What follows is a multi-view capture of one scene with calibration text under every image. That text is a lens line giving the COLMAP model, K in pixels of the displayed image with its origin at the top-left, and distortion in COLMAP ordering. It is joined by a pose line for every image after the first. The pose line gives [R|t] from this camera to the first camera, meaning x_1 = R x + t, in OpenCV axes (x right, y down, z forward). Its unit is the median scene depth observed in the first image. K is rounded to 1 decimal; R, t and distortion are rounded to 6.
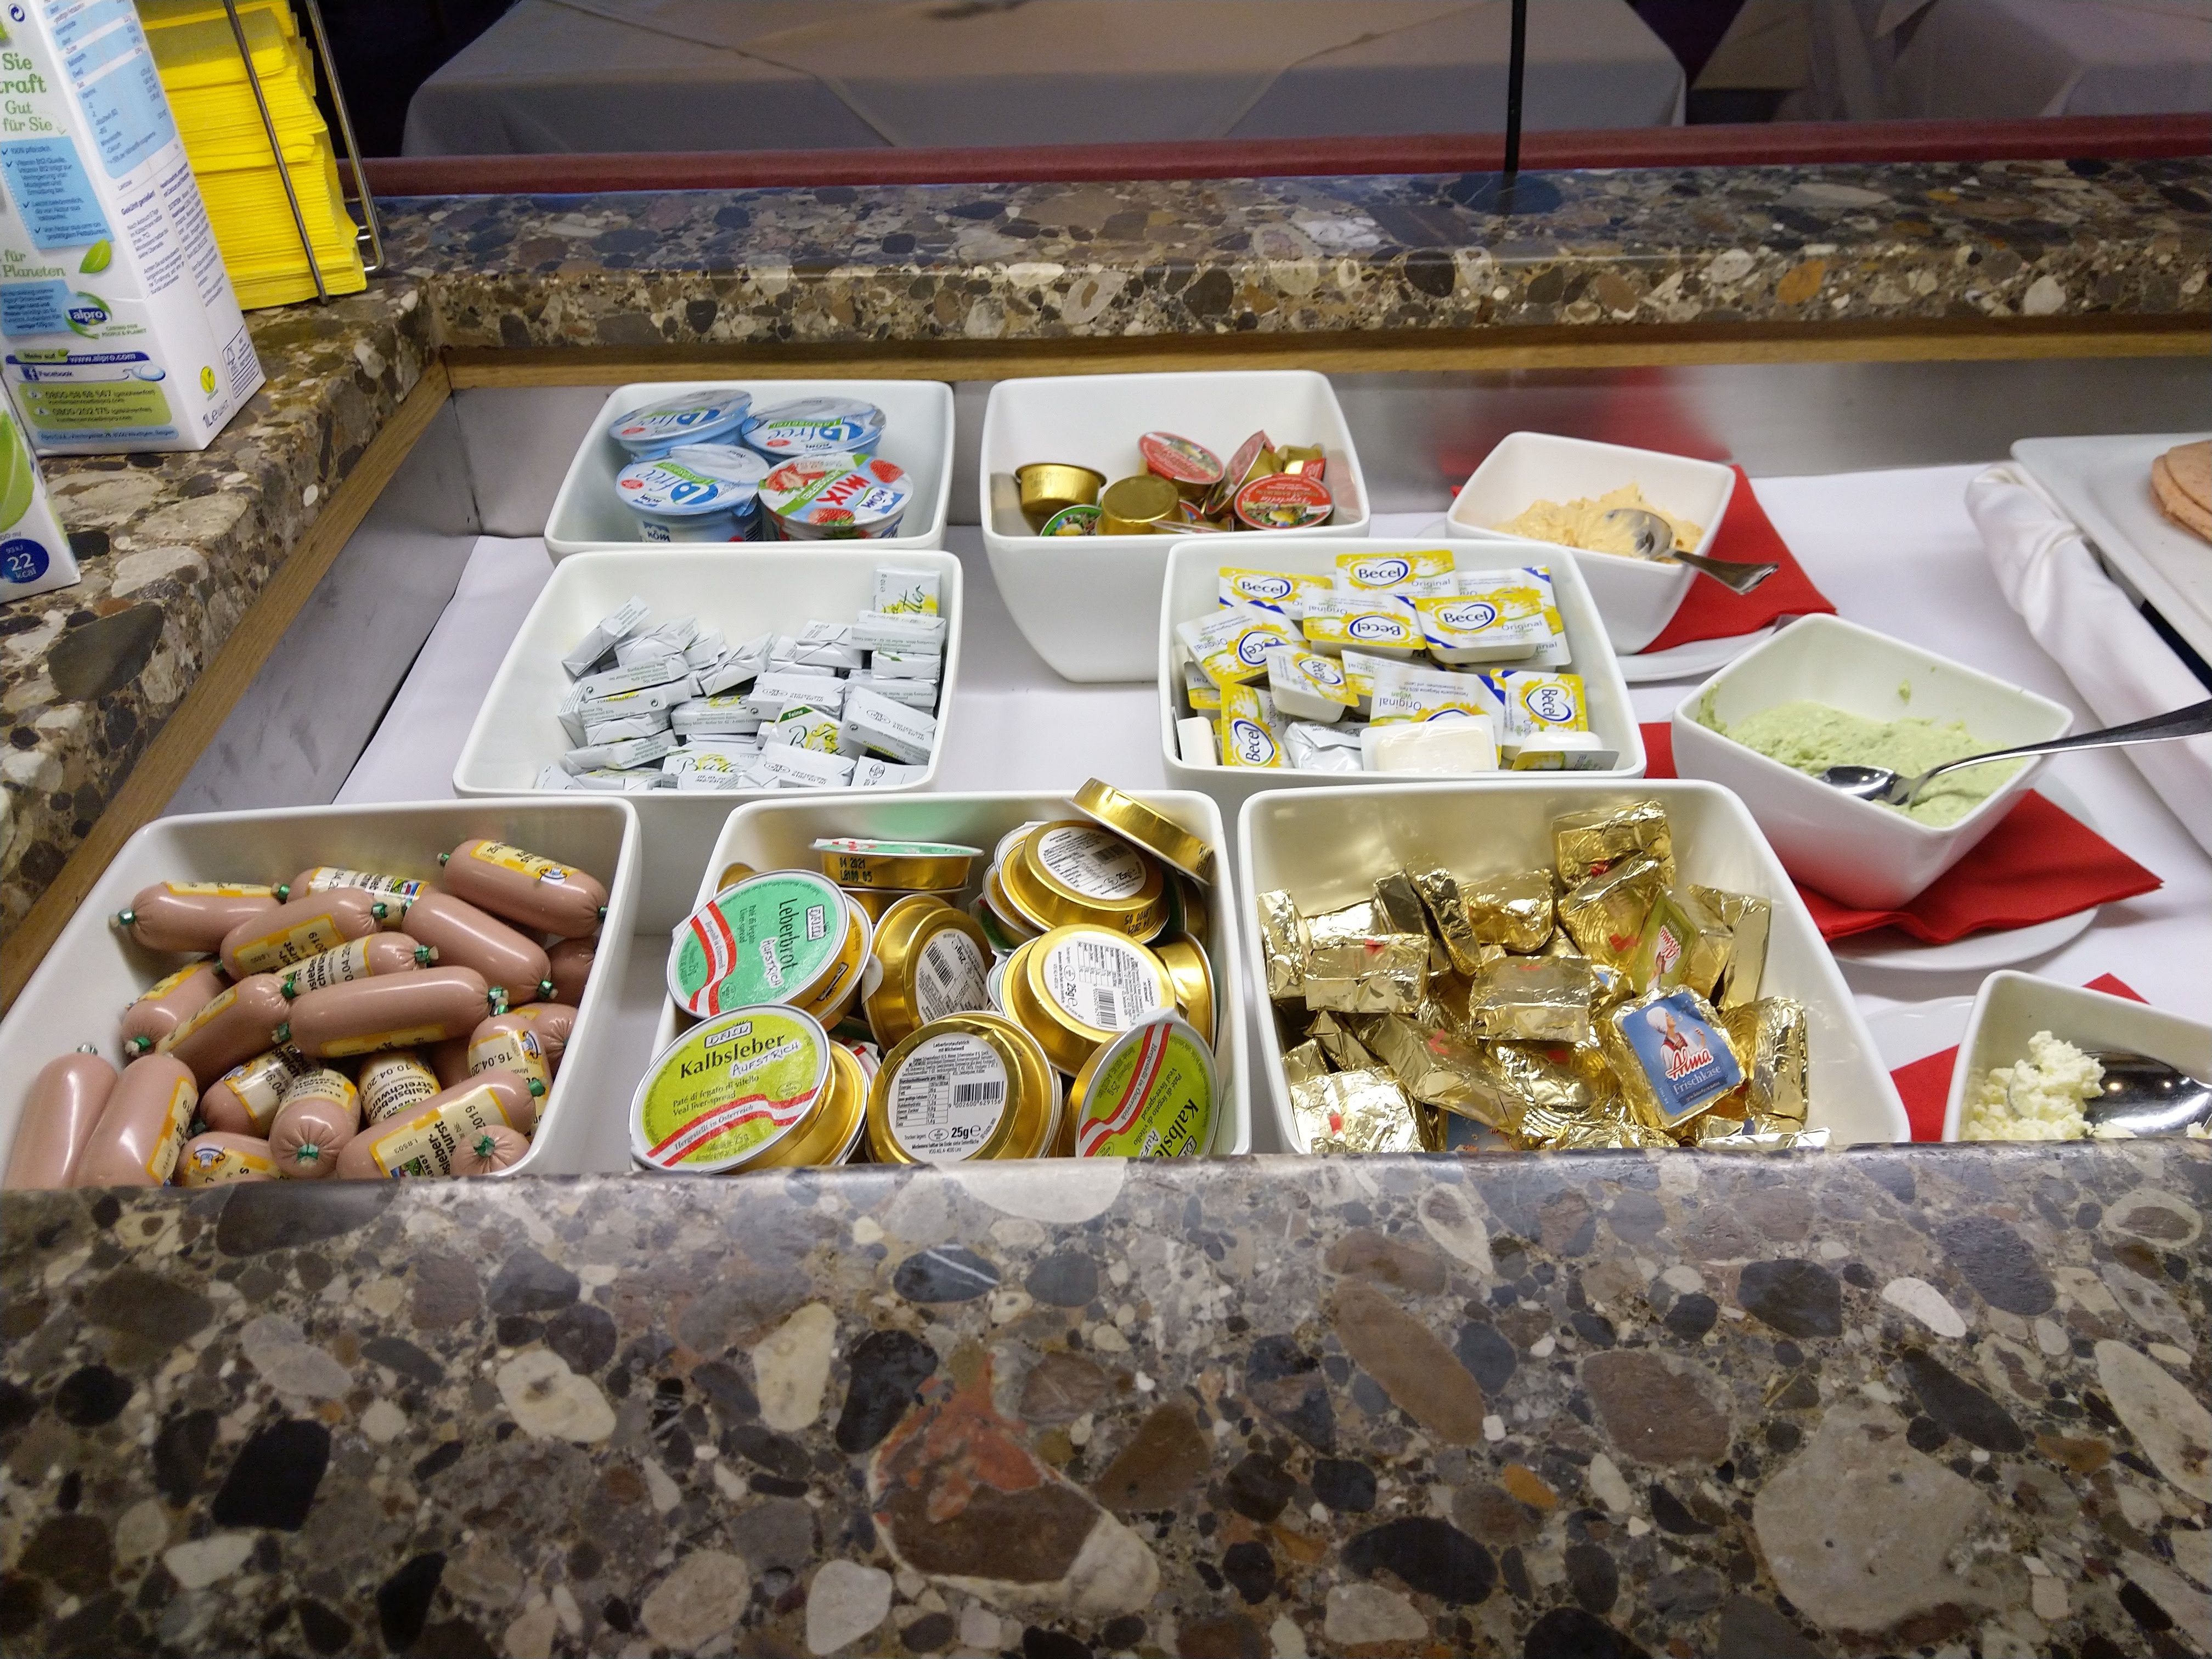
lens RADIAL K [[1614.4, 0, 1112.7], [0, 1614.4, 832.6], [0, 0, 1]] dist [-0.019126, 0.023221]
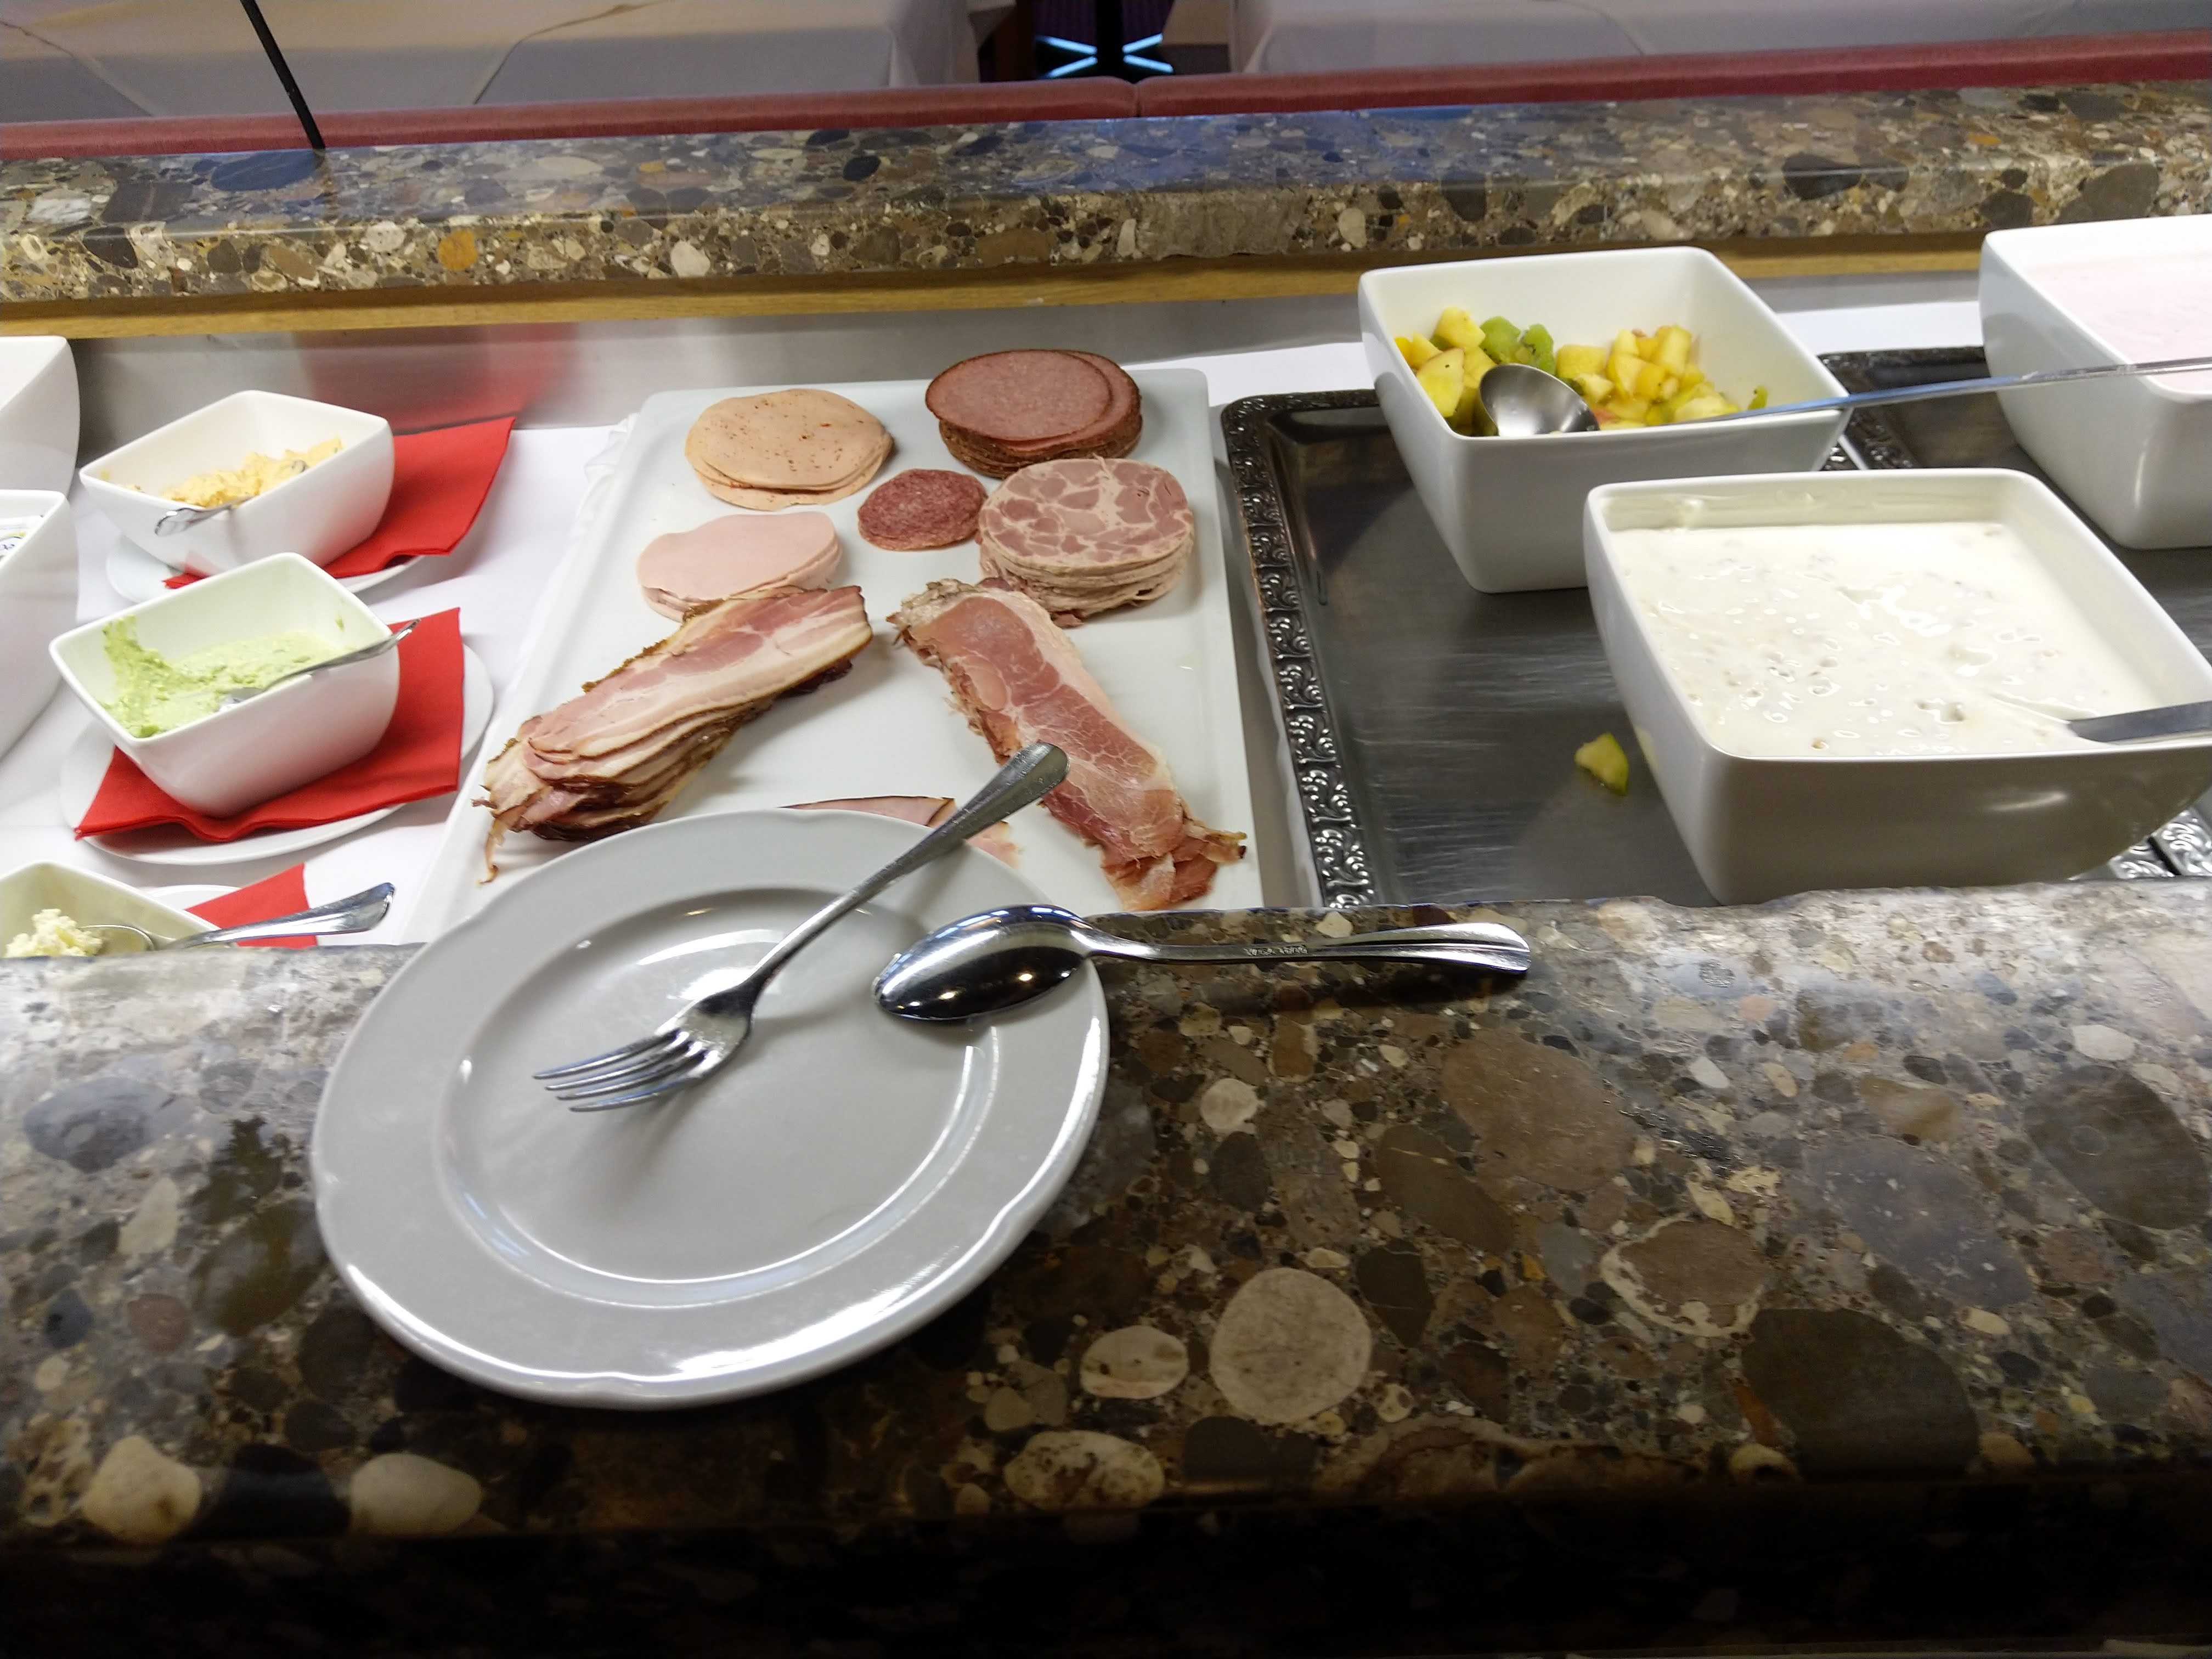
lens RADIAL K [[1614.4, 0, 1114.0], [0, 1614.4, 827.6], [0, 0, 1]] dist [-0.019126, 0.023221]
pose [[0.999401, 0.000853, -0.034598, 0.915719], [0.000044, 0.999664, 0.025931, 0.023386], [0.034608, -0.025917, 0.999065, -0.092160]]
